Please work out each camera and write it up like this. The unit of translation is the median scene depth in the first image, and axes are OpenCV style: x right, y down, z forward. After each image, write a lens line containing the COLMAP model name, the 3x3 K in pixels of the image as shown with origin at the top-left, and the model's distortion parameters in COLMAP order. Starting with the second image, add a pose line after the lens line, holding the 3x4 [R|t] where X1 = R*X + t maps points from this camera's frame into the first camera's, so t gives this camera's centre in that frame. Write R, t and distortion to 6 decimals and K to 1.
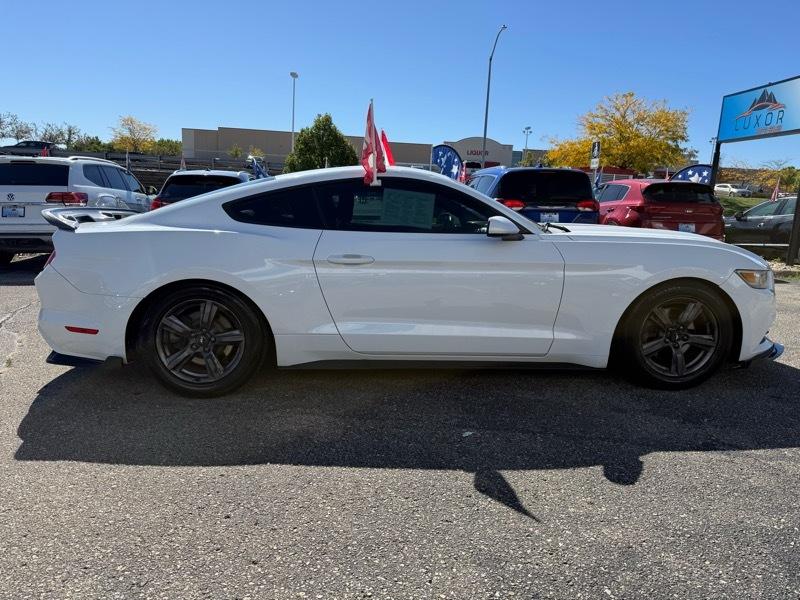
lens RADIAL K [[569.9, 0, 397.6], [0, 569.9, 302.8], [0, 0, 1]] dist [0.028715, -0.039631]
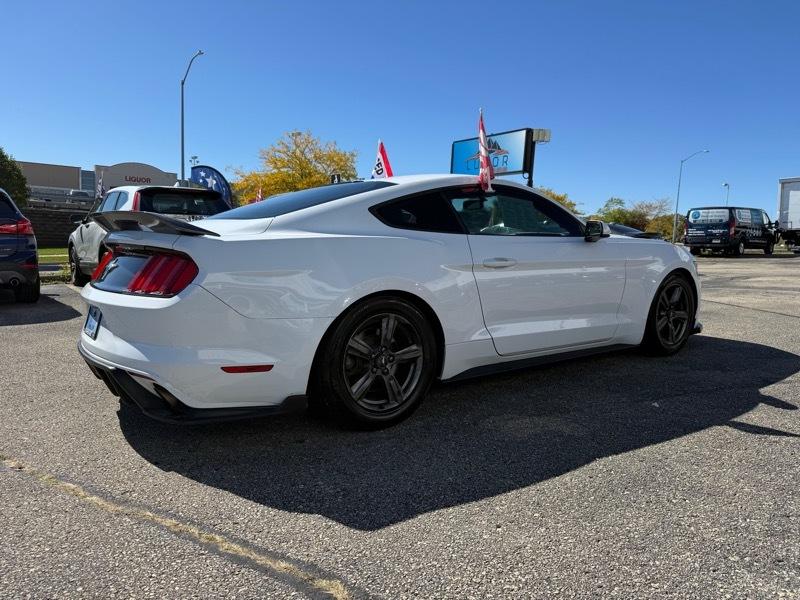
lens RADIAL K [[569.9, 0, 398.2], [0, 569.9, 304.2], [0, 0, 1]] dist [0.028715, -0.039631]
pose [[0.827465, -0.073436, 0.556695, -0.759849], [0.102935, 0.994449, -0.021819, 0.000930], [-0.552002, 0.075358, 0.830430, 0.247618]]
